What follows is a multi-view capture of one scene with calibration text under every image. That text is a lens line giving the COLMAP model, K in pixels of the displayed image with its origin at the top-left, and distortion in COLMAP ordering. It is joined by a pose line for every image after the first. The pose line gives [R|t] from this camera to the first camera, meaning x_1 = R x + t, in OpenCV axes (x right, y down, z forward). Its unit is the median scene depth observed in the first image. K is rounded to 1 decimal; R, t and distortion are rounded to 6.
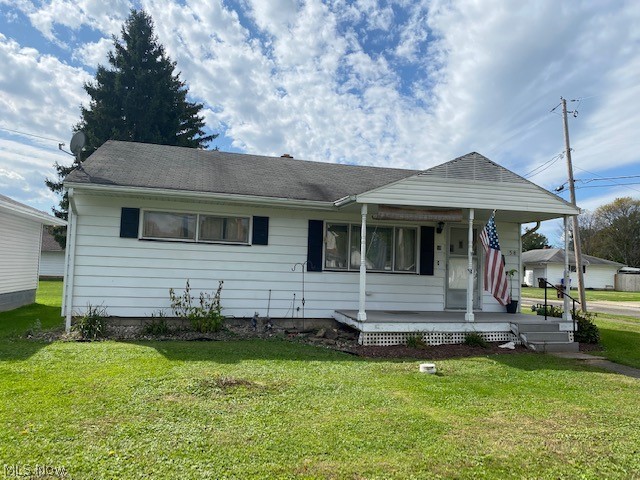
lens RADIAL K [[487.3, 0, 318.3], [0, 487.3, 237.4], [0, 0, 1]] dist [-0.012272, -0.002211]
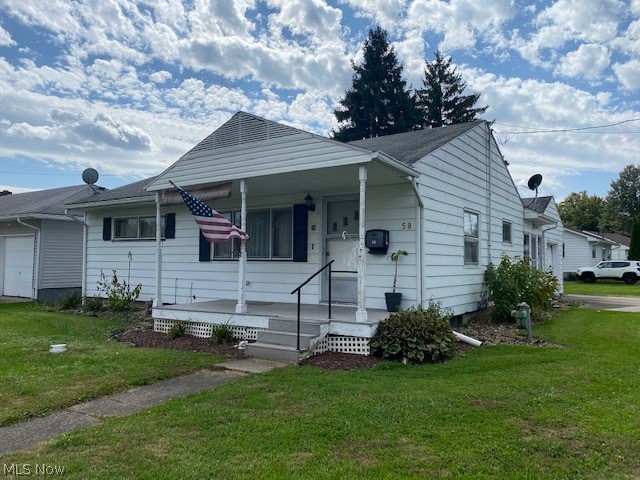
lens RADIAL K [[487.3, 0, 318.2], [0, 487.3, 243.0], [0, 0, 1]] dist [-0.012272, -0.002211]
pose [[0.692398, -0.059073, -0.719094, 0.887289], [0.064994, 0.997697, -0.019379, 0.066115], [0.718583, -0.033319, 0.694643, 0.451768]]
